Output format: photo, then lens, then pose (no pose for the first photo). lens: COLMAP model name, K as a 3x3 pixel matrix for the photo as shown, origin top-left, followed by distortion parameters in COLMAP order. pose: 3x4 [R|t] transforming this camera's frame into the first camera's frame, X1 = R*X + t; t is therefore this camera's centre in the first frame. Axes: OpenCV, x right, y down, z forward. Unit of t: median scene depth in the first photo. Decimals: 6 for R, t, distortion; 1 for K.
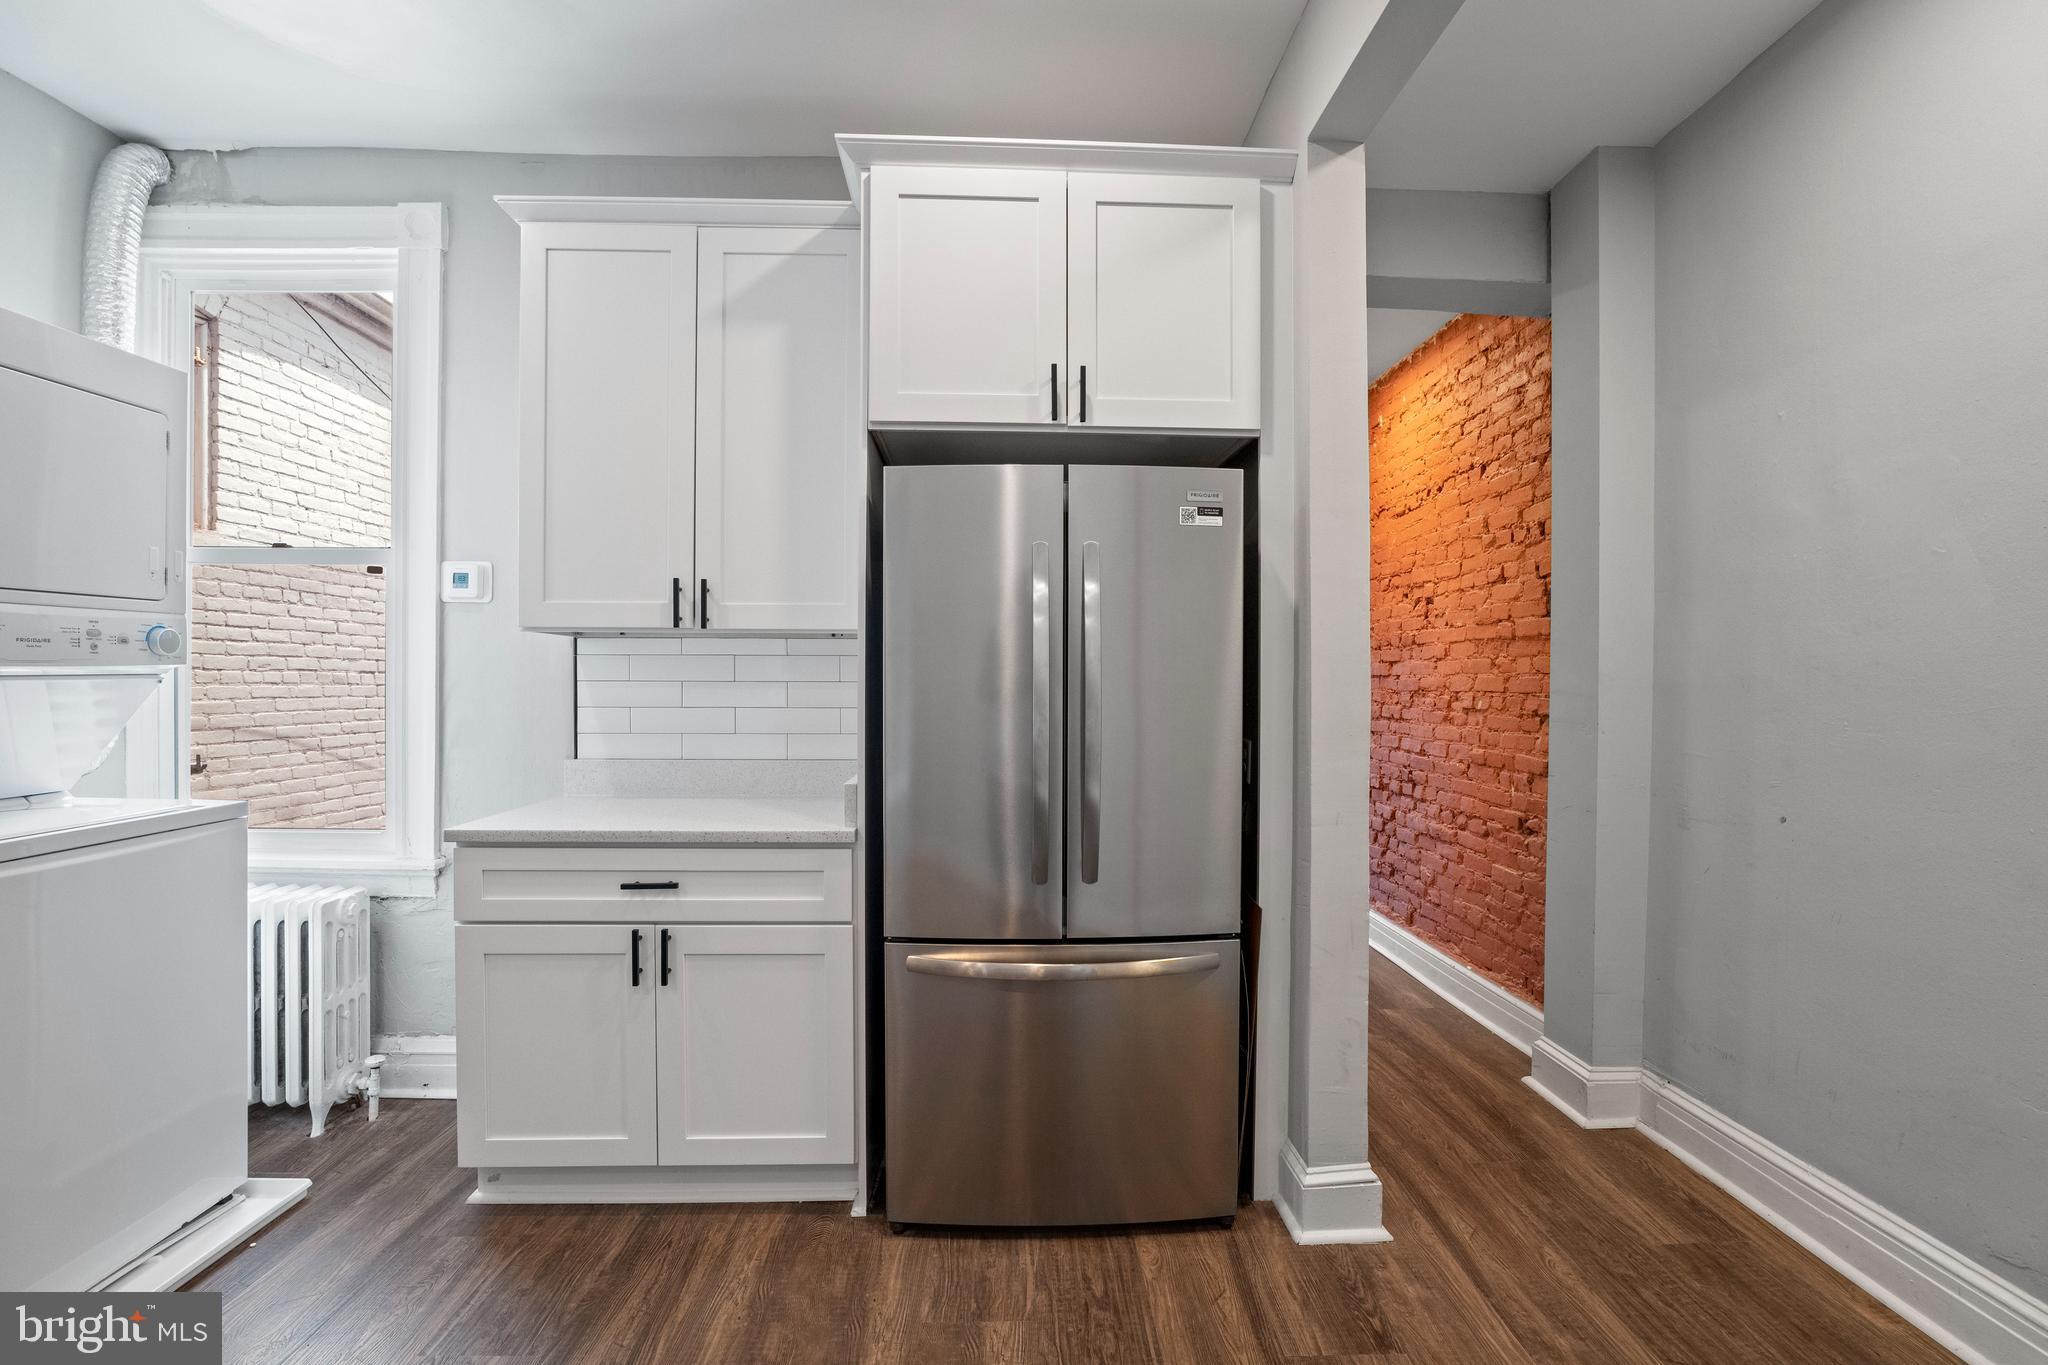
lens RADIAL K [[918.6, 0, 1031.6], [0, 918.6, 691.9], [0, 0, 1]] dist [-0.016299, 0.000454]
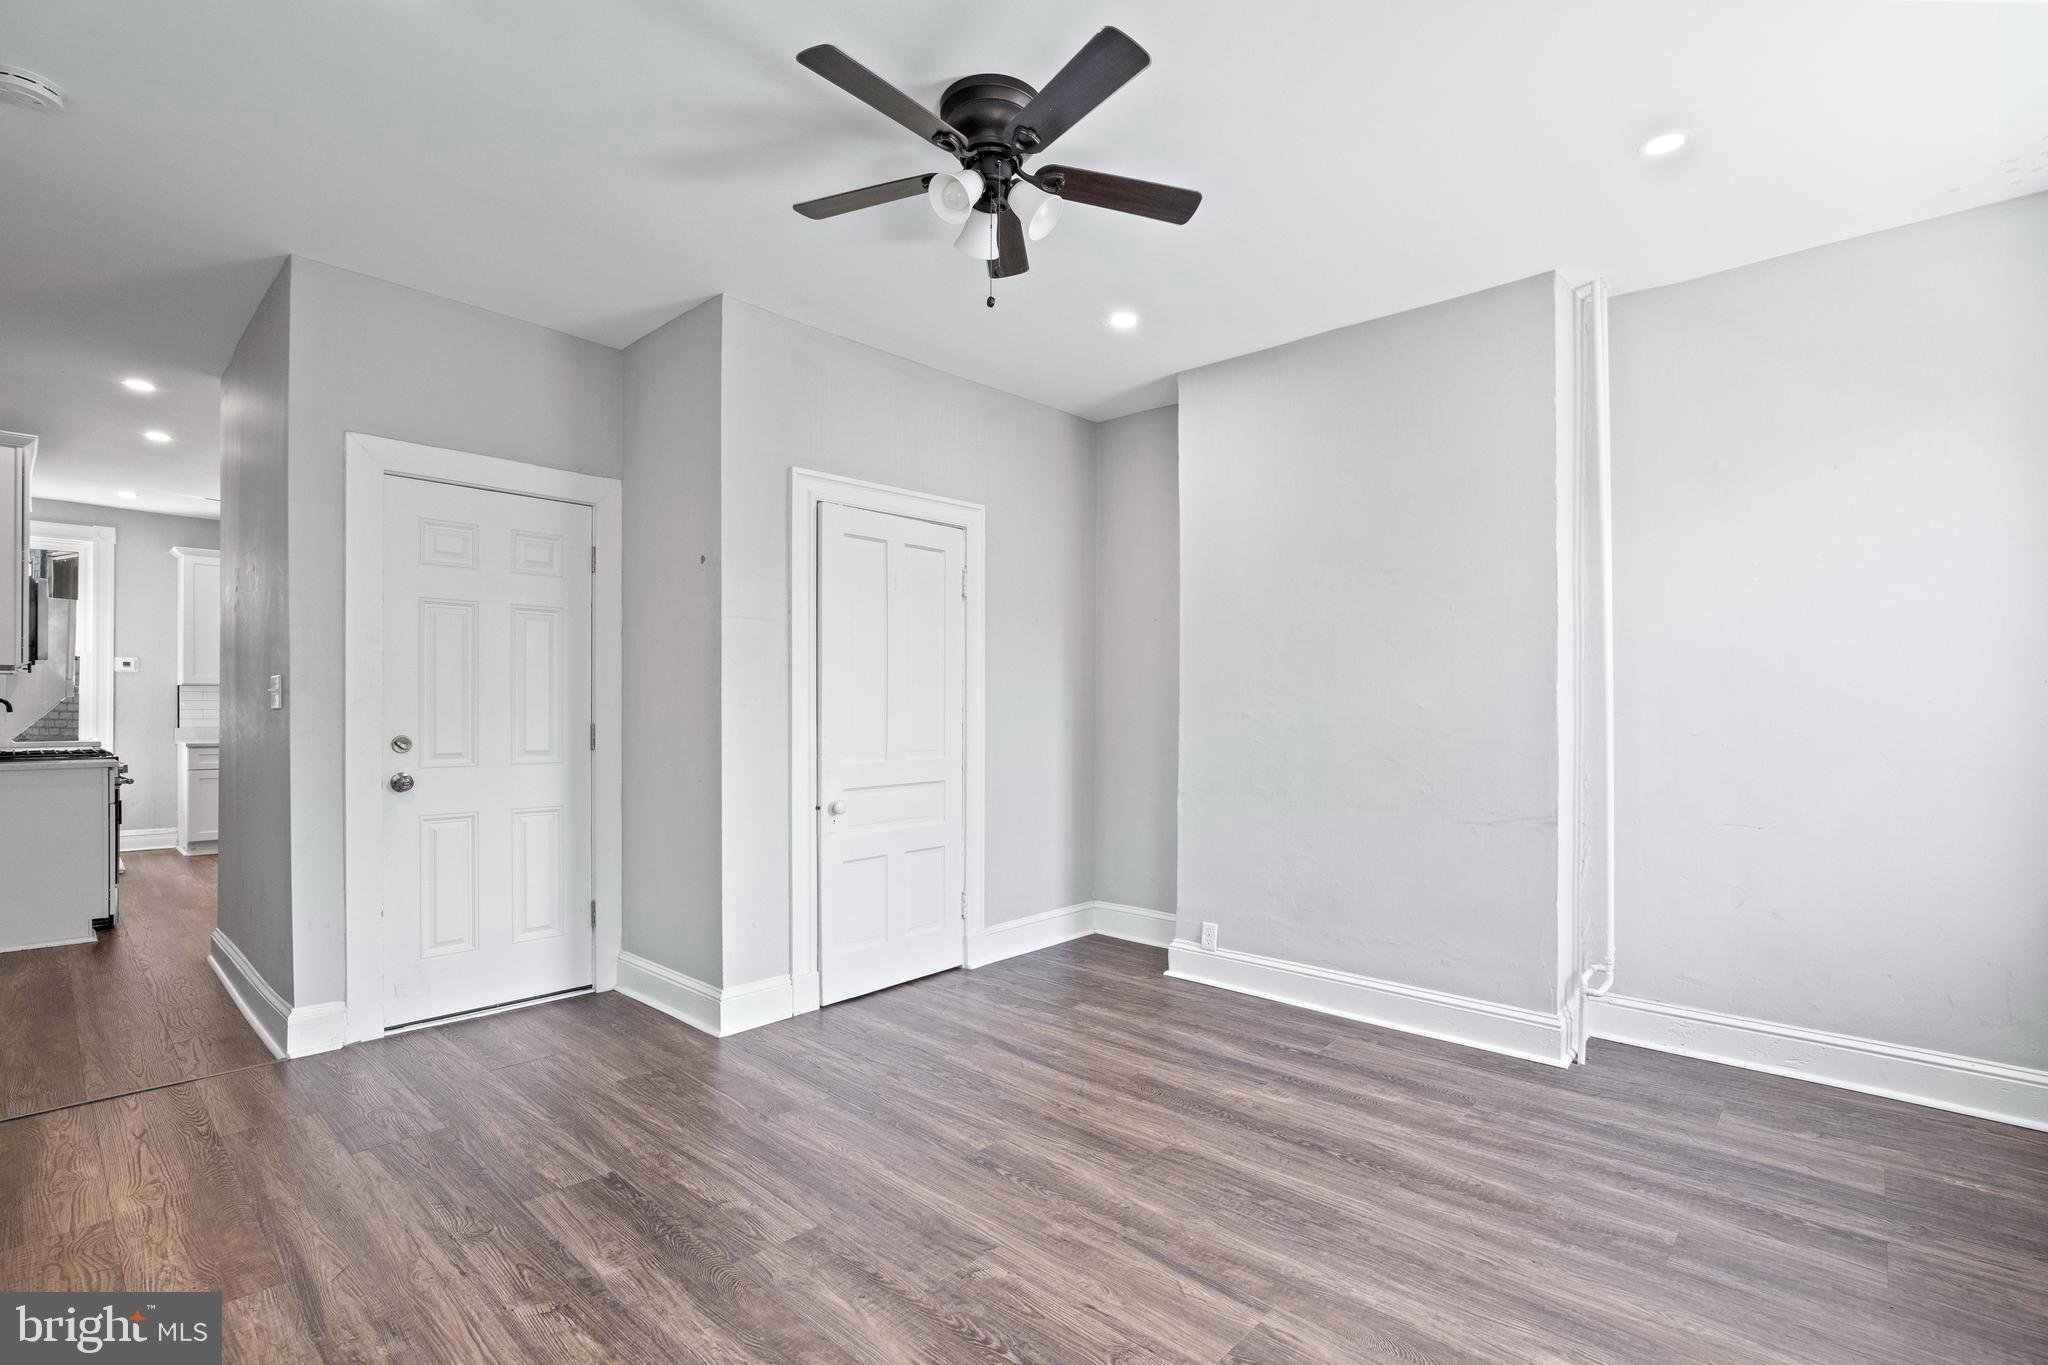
lens RADIAL K [[942.0, 0, 1020.9], [0, 942.0, 706.4], [0, 0, 1]] dist [0.000427, 0.000115]
pose [[0.698832, -0.005996, 0.715261, -0.875550], [0.010071, 0.999948, -0.001457, 0.039918], [-0.715215, 0.008222, 0.698856, -3.287014]]
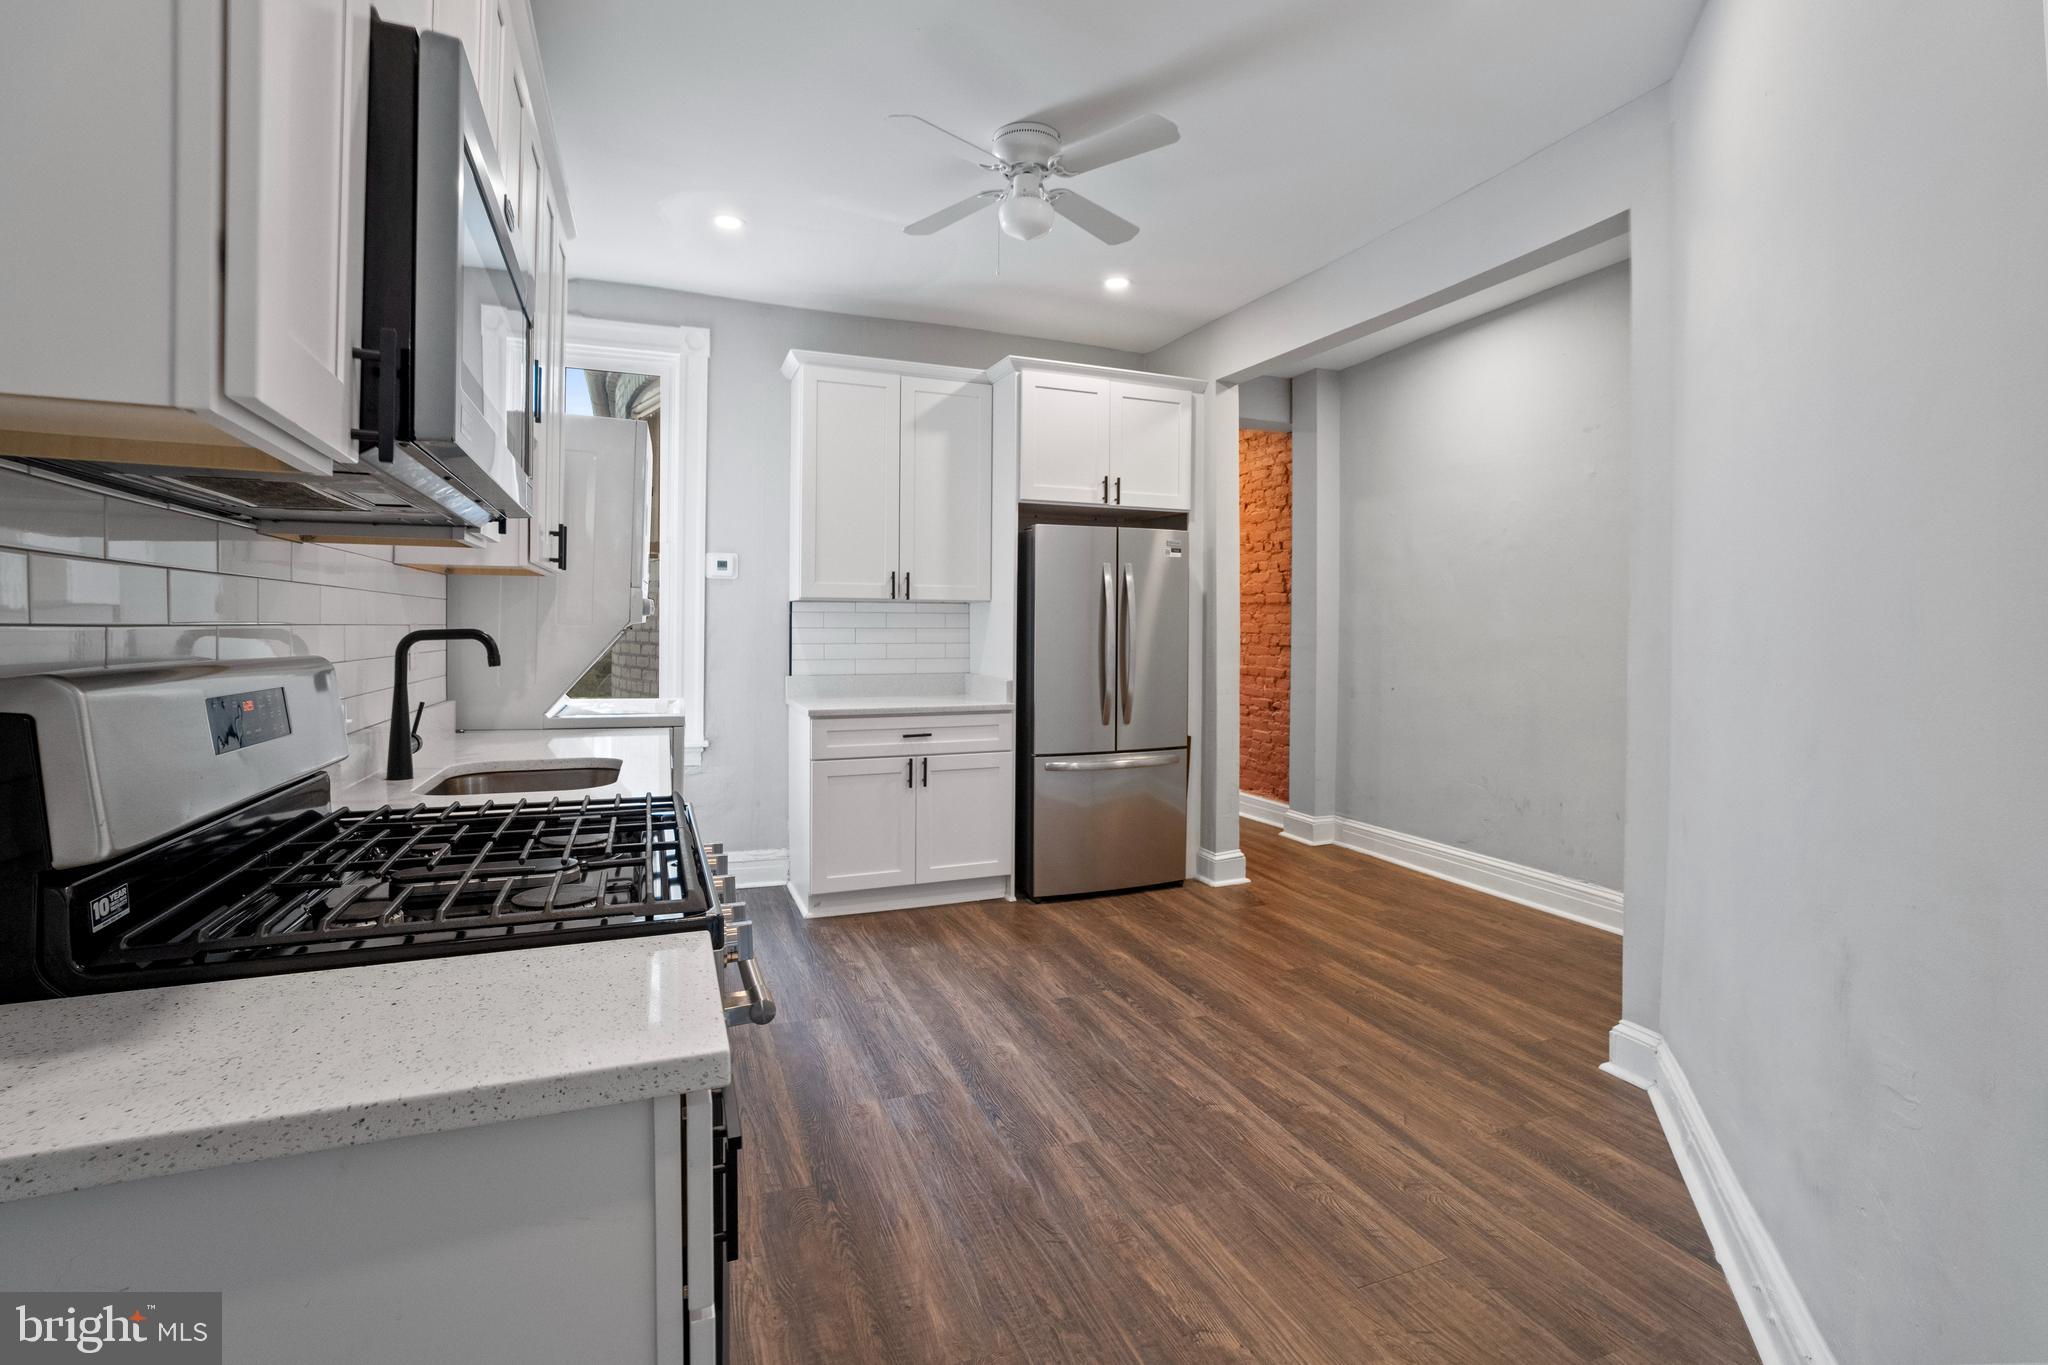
lens RADIAL K [[965.8, 0, 1030.7], [0, 965.8, 629.3], [0, 0, 1]] dist [-0.004020, 0.000078]
pose [[0.936801, -0.001160, 0.349860, -0.804457], [0.002014, 0.999996, -0.002077, -0.006116], [-0.349856, 0.002650, 0.936800, -0.878678]]
